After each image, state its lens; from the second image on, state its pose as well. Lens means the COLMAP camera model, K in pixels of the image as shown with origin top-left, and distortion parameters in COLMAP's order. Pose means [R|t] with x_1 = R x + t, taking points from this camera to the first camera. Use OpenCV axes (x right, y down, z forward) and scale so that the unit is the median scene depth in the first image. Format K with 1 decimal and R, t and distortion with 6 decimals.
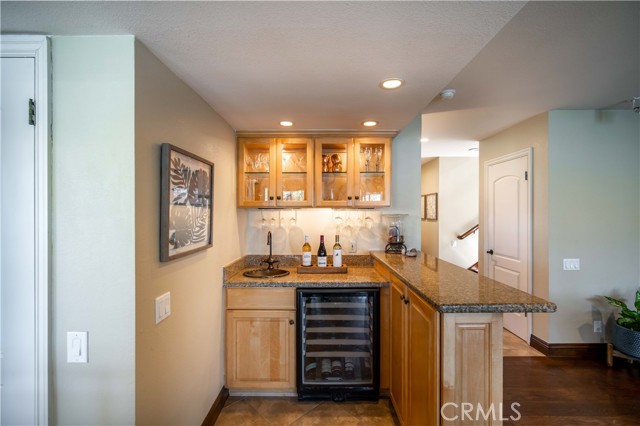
lens RADIAL K [[286.2, 0, 320.0], [0, 286.2, 213.0], [0, 0, 1]] dist [-0.015655, 0.001012]
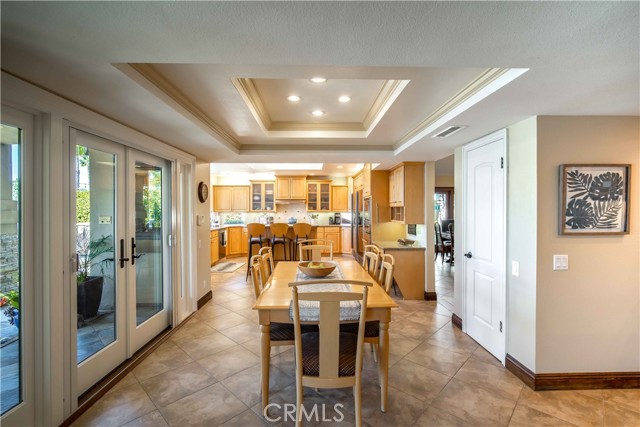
lens RADIAL K [[284.2, 0, 326.0], [0, 284.2, 210.2], [0, 0, 1]] dist [-0.012396, 0.000439]
pose [[0.048754, 0.006171, -0.998792, 0.590371], [-0.000921, 0.999981, 0.006133, 0.009687], [0.998810, 0.000621, 0.048759, -0.264923]]
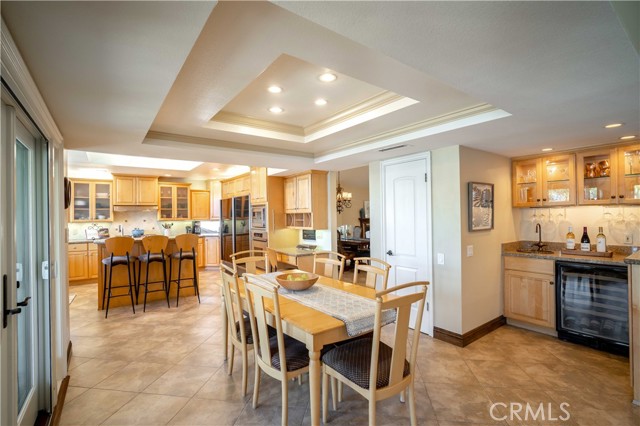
lens RADIAL K [[286.2, 0, 320.0], [0, 286.2, 213.0], [0, 0, 1]] dist [-0.015655, 0.001012]
pose [[0.600880, -0.011734, -0.799253, 0.337917], [0.010722, 0.999921, -0.006620, 0.011240], [0.799268, -0.004592, 0.600958, -0.807803]]
